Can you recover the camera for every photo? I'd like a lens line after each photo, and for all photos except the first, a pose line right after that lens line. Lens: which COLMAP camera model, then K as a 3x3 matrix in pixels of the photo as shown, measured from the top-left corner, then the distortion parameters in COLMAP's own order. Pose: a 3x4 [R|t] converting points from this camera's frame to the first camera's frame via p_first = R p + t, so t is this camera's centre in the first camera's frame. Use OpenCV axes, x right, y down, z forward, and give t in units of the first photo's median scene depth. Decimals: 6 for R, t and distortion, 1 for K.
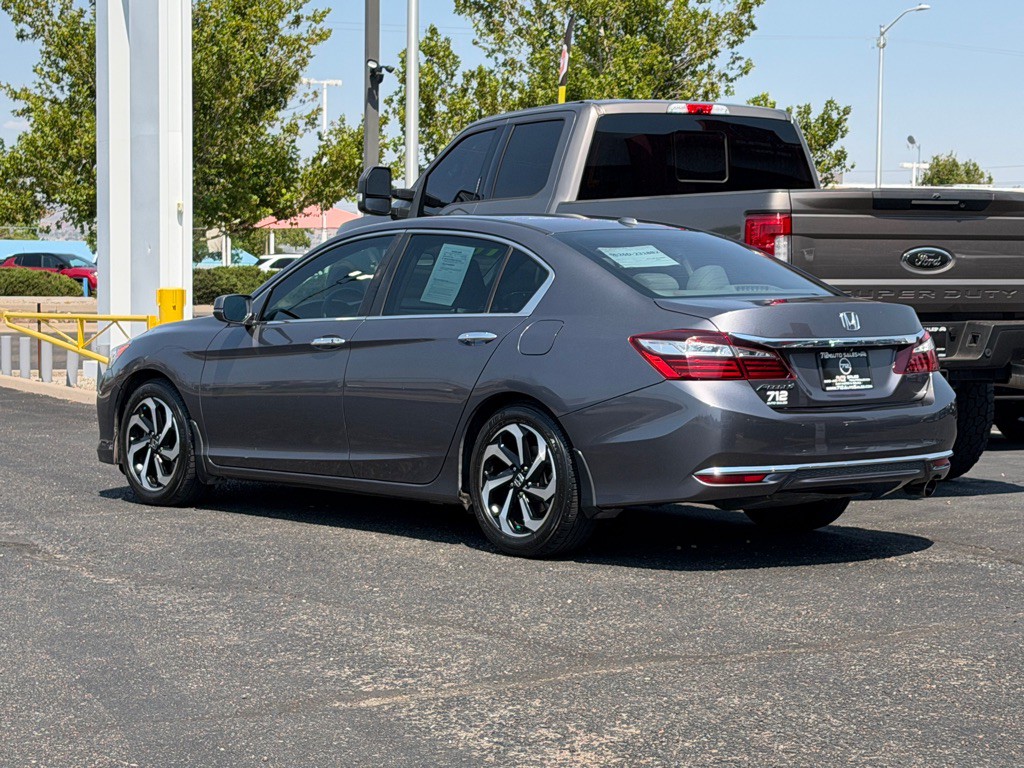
lens RADIAL K [[2283.4, 0, 516.2], [0, 2283.4, 379.8], [0, 0, 1]] dist [0.140714, 0.000000]
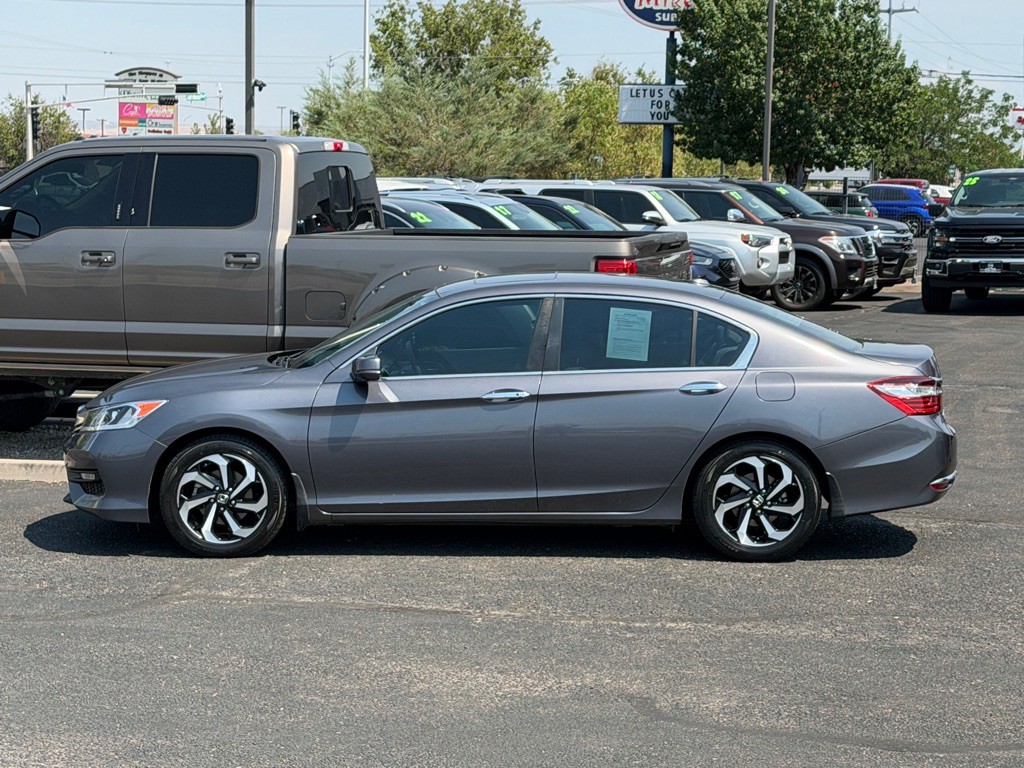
lens RADIAL K [[2283.4, 0, 522.0], [0, 2283.4, 383.4], [0, 0, 1]] dist [0.140714, 0.000000]
pose [[0.676500, -0.070145, 0.733094, -0.821545], [0.031183, 0.997289, 0.066649, -0.088592], [-0.735782, -0.022228, 0.676854, 0.204586]]
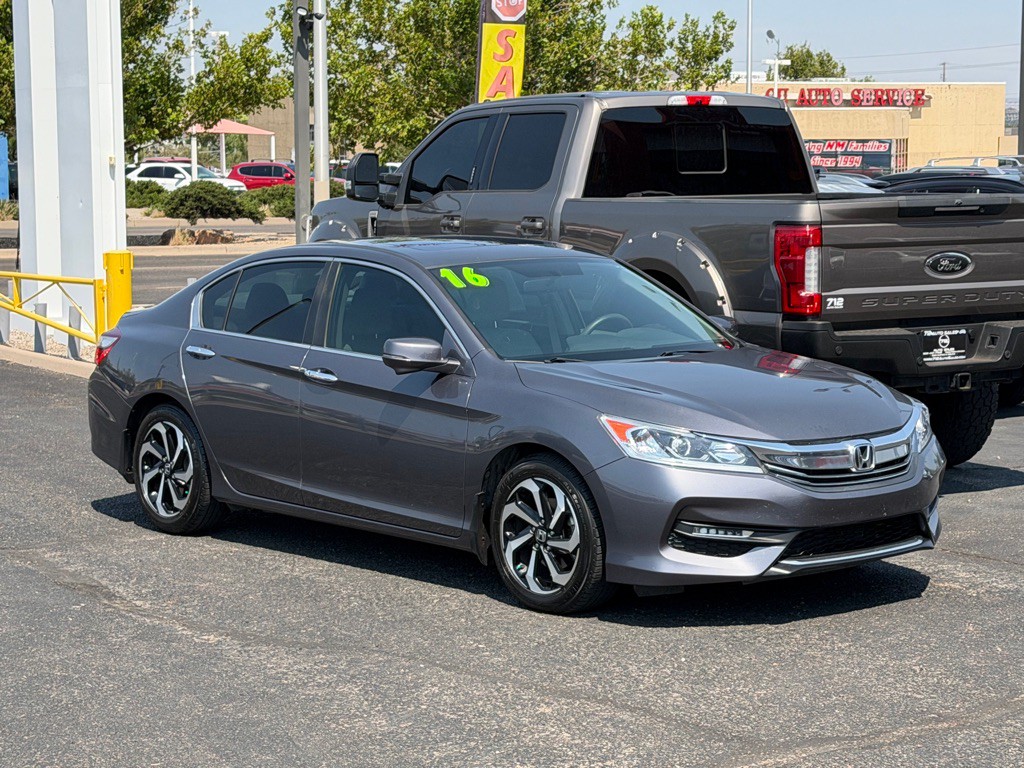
lens RADIAL K [[2283.4, 0, 518.3], [0, 2283.4, 390.3], [0, 0, 1]] dist [0.140714, 0.000000]
pose [[0.997599, -0.019739, 0.066376, -0.081215], [0.016147, 0.998399, 0.054216, -0.055999], [-0.067340, -0.053014, 0.996321, -0.003917]]
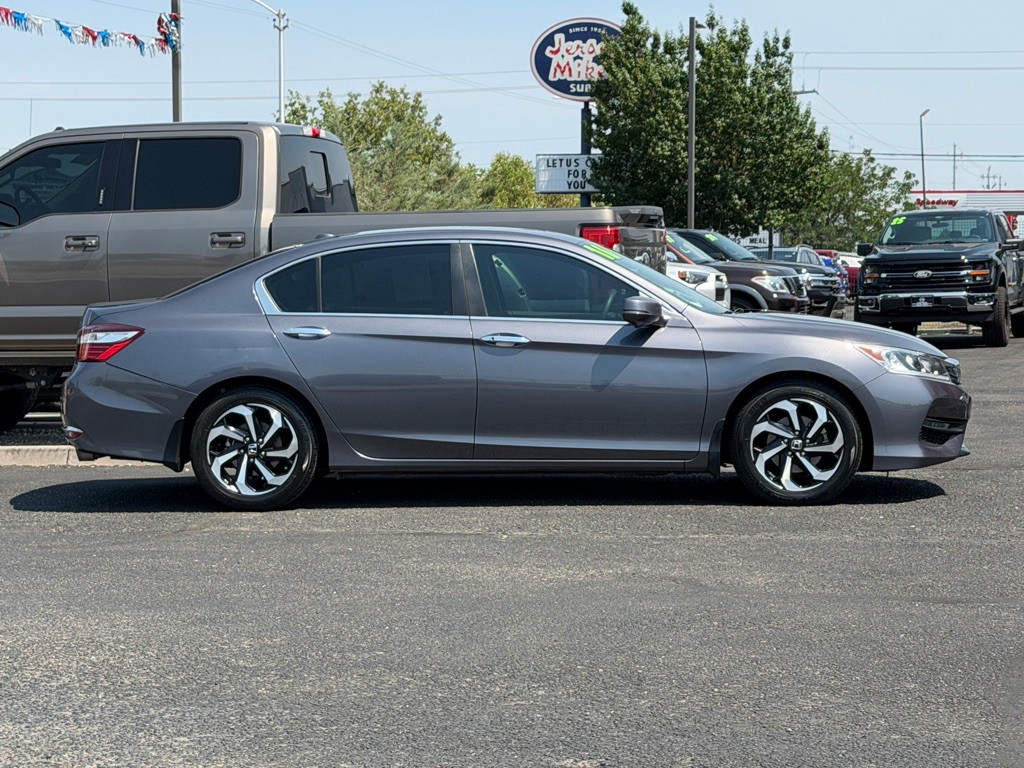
lens RADIAL K [[2283.4, 0, 510.2], [0, 2283.4, 385.1], [0, 0, 1]] dist [0.140714, 0.000000]
pose [[0.647497, -0.053341, 0.760199, -0.866171], [0.052346, 0.998304, 0.025463, -0.020273], [-0.760268, 0.023306, 0.649192, 0.230077]]
